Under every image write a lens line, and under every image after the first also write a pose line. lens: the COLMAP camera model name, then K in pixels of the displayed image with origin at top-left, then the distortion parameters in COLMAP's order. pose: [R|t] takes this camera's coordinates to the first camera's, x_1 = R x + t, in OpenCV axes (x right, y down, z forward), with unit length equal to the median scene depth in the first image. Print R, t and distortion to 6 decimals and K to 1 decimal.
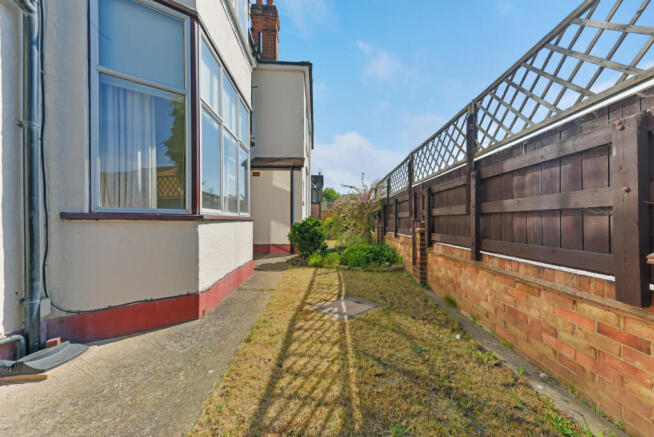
lens RADIAL K [[234.0, 0, 324.4], [0, 234.0, 220.4], [0, 0, 1]] dist [0.002411, 0.000086]
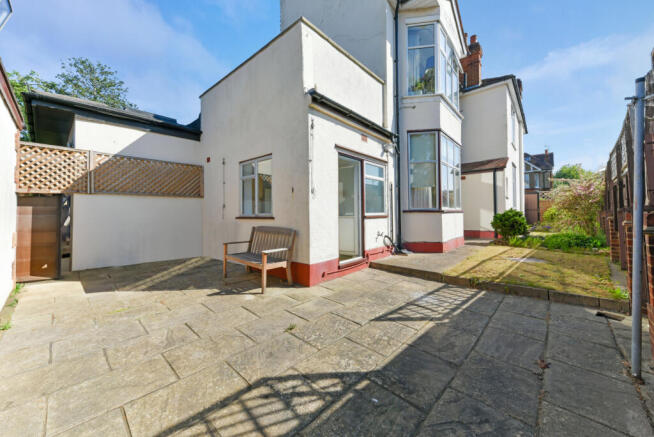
lens RADIAL K [[240.6, 0, 336.4], [0, 240.6, 209.7], [0, 0, 1]] dist [-0.000073, -0.000010]
pose [[0.727959, -0.018654, -0.685367, 0.153078], [0.011008, 0.999819, -0.015520, -0.000120], [0.685533, 0.003753, 0.728032, -0.644616]]
